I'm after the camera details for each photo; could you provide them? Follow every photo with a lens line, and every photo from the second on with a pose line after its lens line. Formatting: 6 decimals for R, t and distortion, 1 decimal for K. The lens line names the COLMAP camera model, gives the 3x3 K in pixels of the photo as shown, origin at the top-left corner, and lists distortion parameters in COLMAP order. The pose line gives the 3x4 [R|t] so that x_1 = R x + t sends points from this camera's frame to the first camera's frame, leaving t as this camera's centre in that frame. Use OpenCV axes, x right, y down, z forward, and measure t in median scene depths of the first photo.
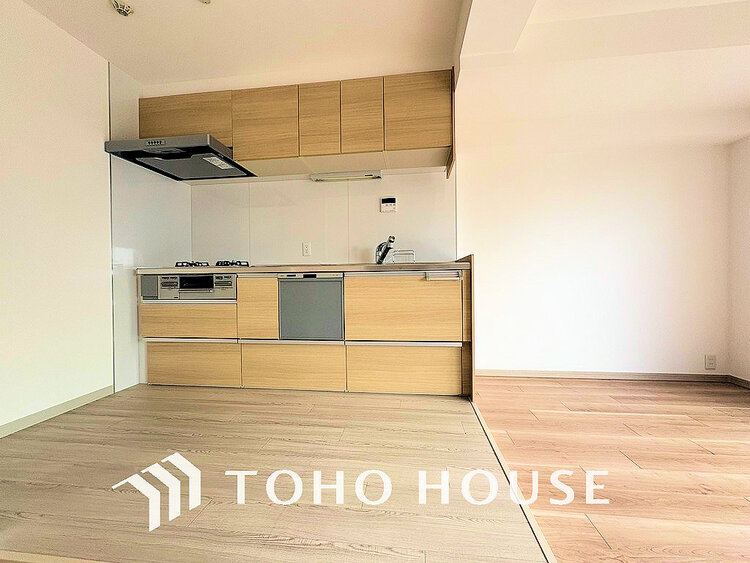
lens RADIAL K [[299.0, 0, 375.7], [0, 299.0, 282.2], [0, 0, 1]] dist [0.000236, 0.001113]
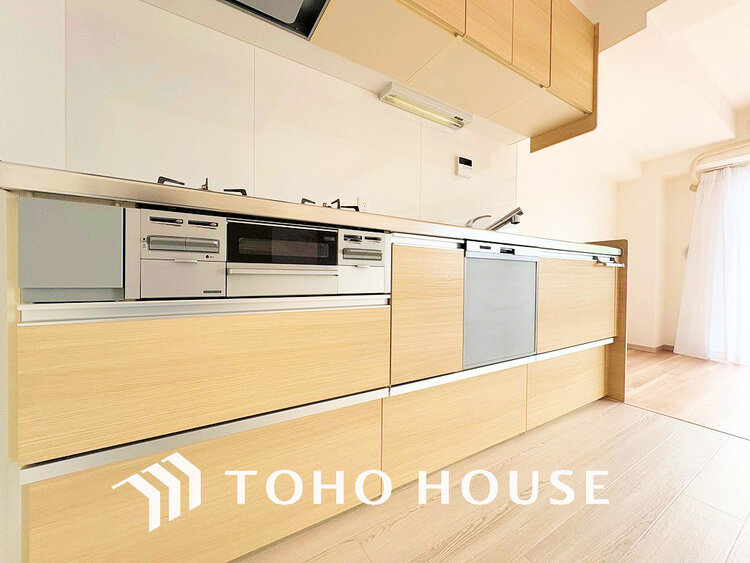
lens RADIAL K [[299.0, 0, 375.5], [0, 299.0, 282.0], [0, 0, 1]] dist [0.000236, 0.001113]
pose [[0.775922, 0.010861, 0.630735, -0.741729], [-0.015511, 0.999878, 0.001864, 0.039674], [-0.630638, -0.011230, 0.775996, 0.679767]]
